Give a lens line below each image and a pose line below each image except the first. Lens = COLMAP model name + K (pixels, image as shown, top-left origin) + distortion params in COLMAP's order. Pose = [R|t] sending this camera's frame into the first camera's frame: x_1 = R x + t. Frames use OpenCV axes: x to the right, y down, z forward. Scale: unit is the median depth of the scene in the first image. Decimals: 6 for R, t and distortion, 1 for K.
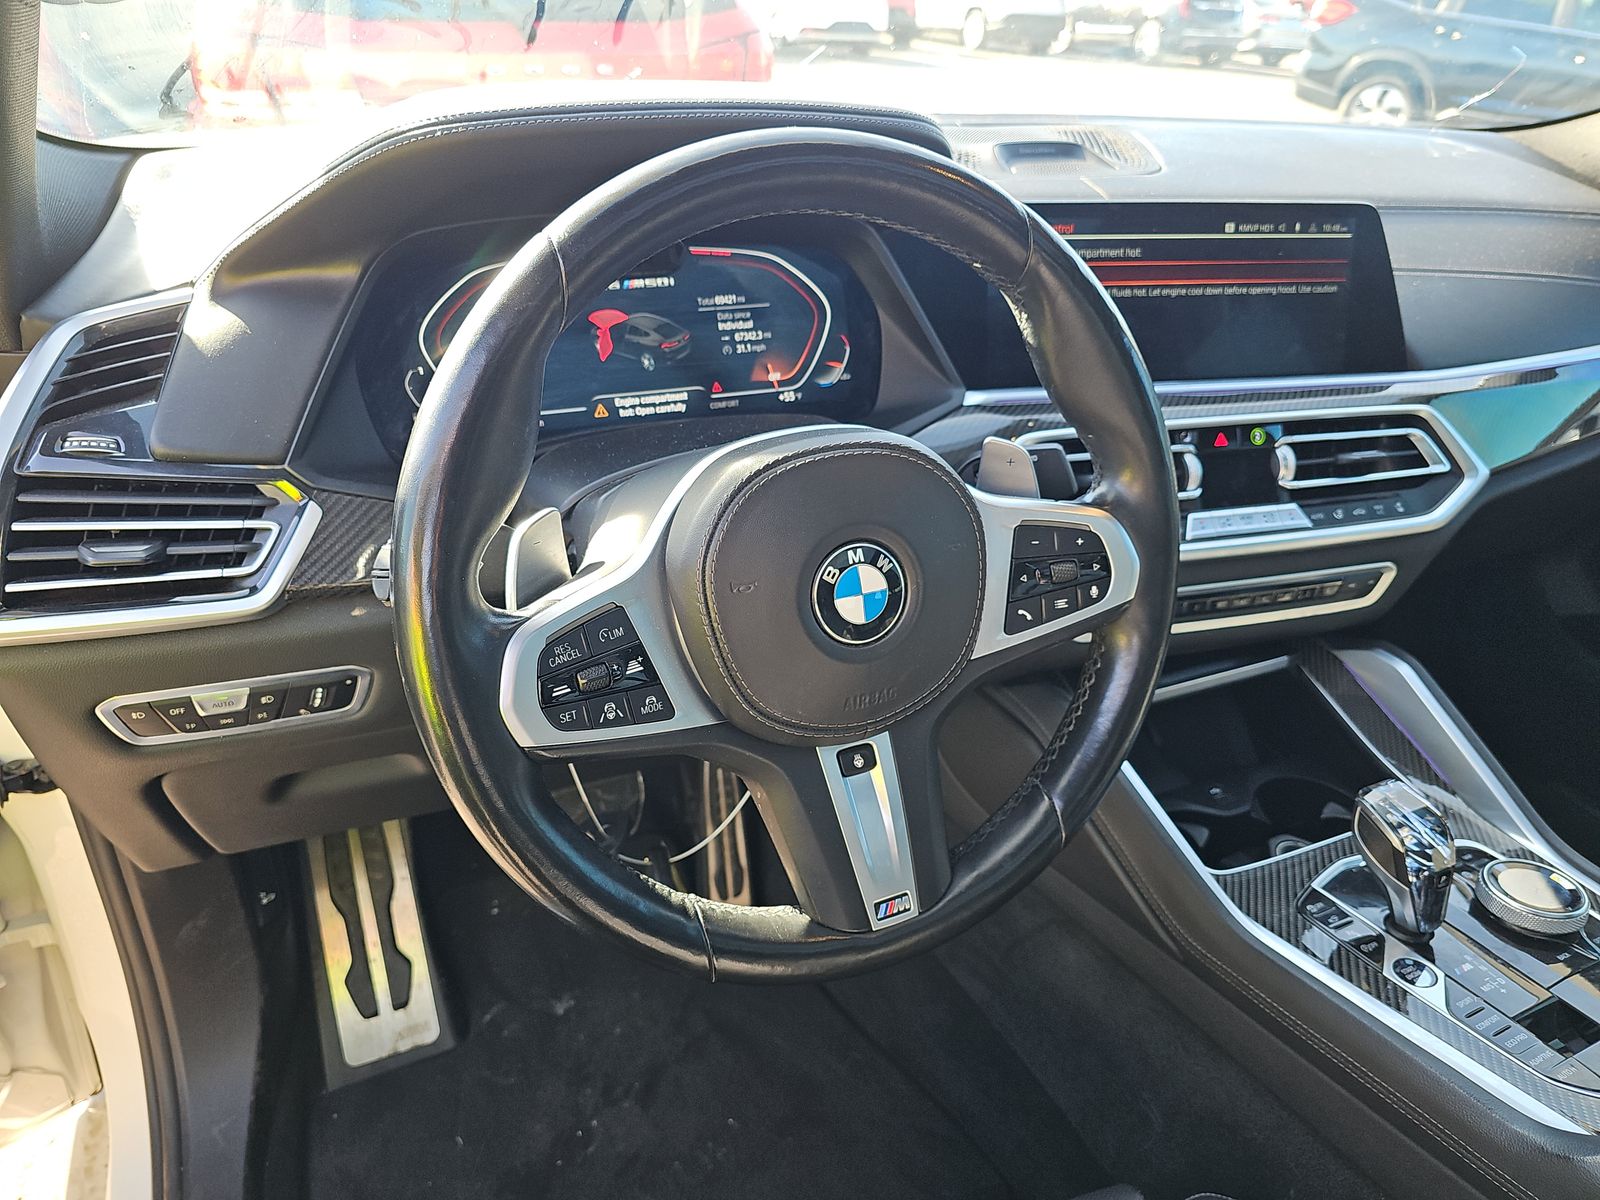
lens RADIAL K [[1116.6, 0, 800.0], [0, 1116.6, 600.0], [0, 0, 1]] dist [0.074147, -0.076029]
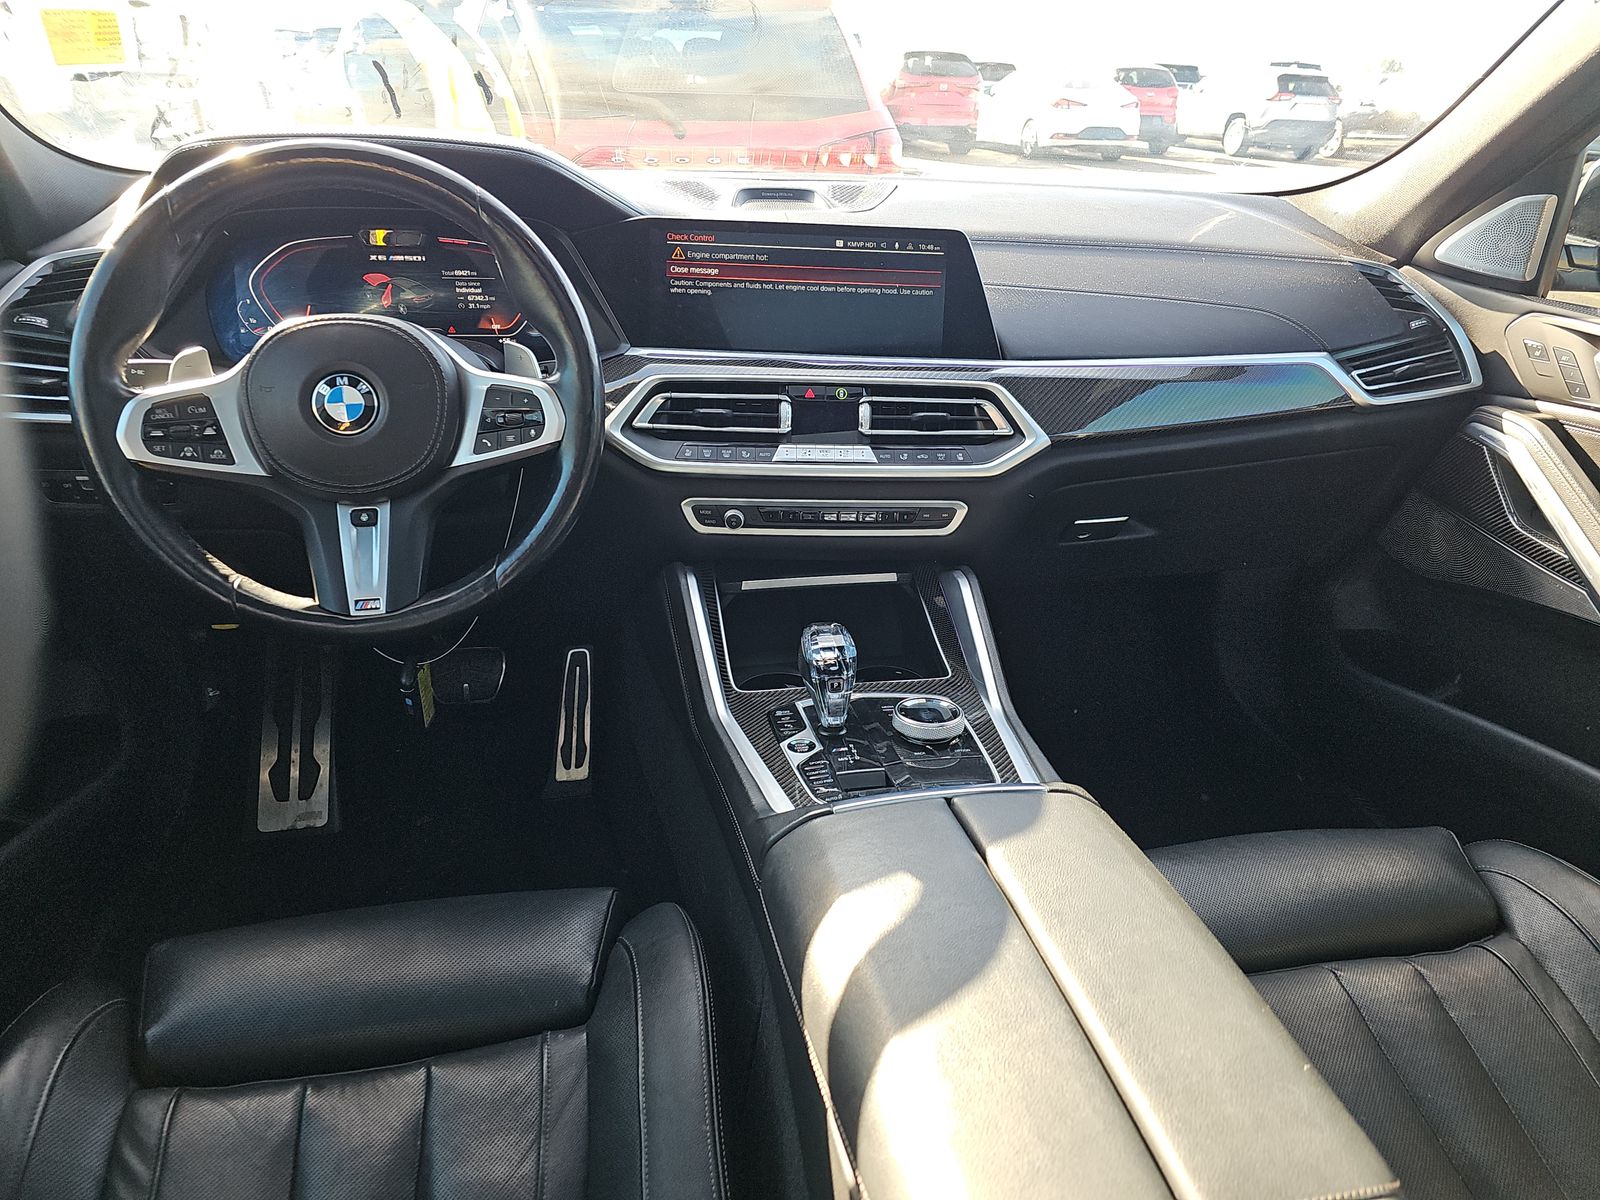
lens RADIAL K [[1116.6, 0, 800.0], [0, 1116.6, 600.0], [0, 0, 1]] dist [0.074147, -0.076029]
pose [[0.970627, 0.091823, -0.222377, 0.691816], [-0.109377, 0.991677, -0.067924, 0.202023], [0.214289, 0.090251, 0.972592, -0.302629]]
